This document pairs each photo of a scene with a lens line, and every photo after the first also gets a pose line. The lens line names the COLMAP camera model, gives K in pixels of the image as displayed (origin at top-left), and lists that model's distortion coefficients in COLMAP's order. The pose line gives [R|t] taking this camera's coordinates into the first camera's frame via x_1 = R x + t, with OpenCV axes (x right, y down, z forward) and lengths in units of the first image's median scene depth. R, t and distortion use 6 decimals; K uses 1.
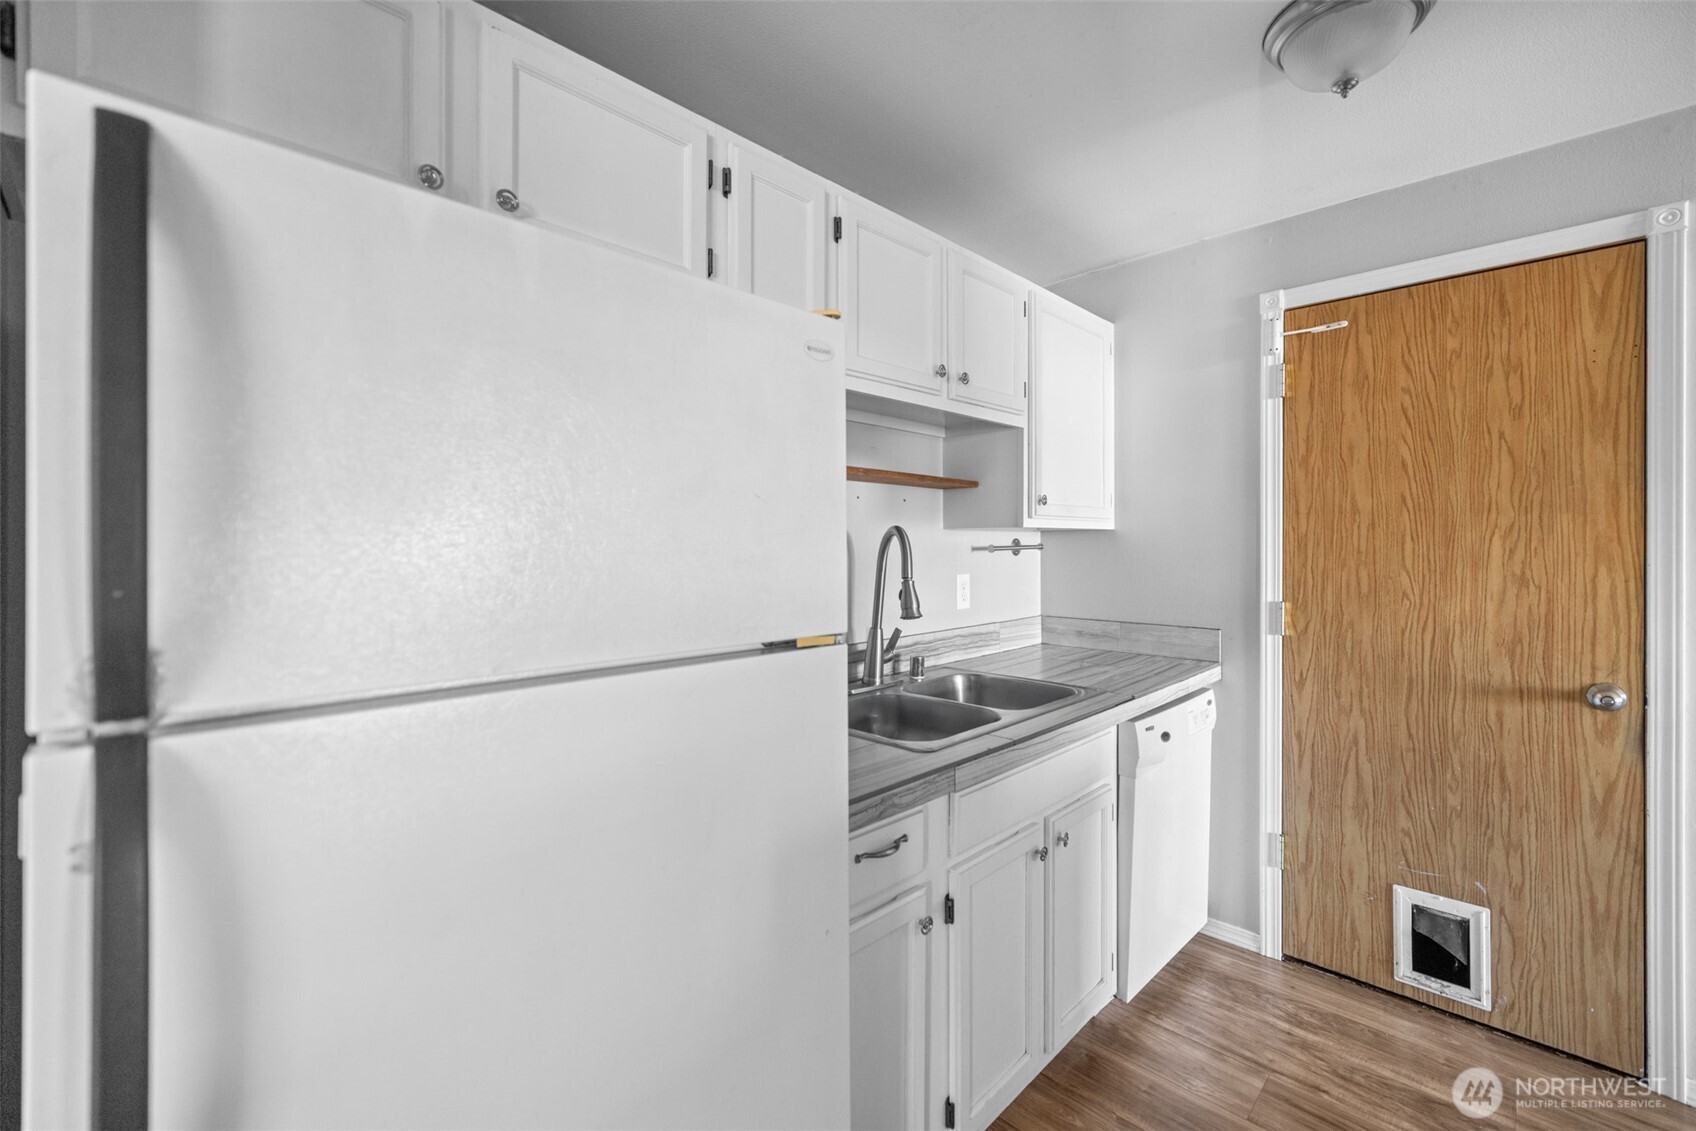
lens RADIAL K [[718.8, 0, 840.5], [0, 718.8, 545.7], [0, 0, 1]] dist [0.008169, -0.001706]
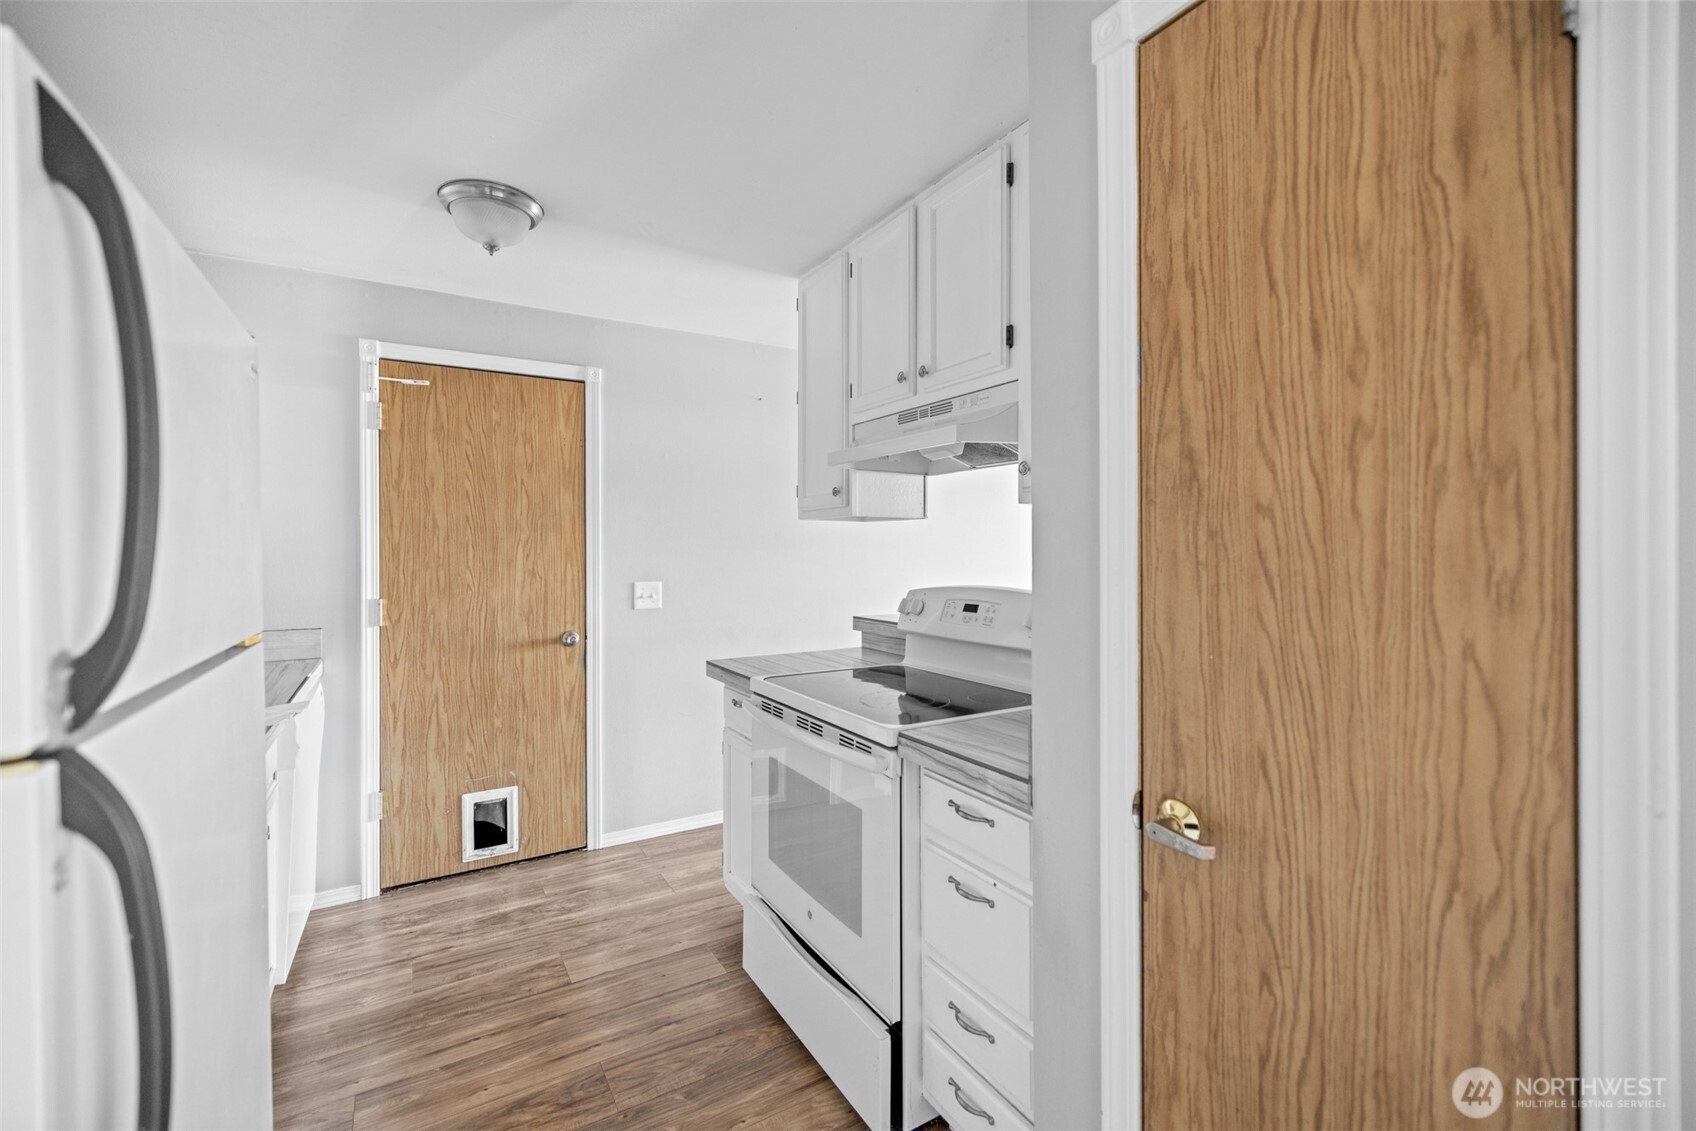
lens RADIAL K [[718.8, 0, 841.3], [0, 718.8, 553.8], [0, 0, 1]] dist [0.008169, -0.001706]
pose [[0.249254, -0.004109, 0.968429, -0.405122], [0.004320, 0.999986, 0.003132, 0.001956], [-0.968428, 0.003403, 0.249269, -0.057693]]
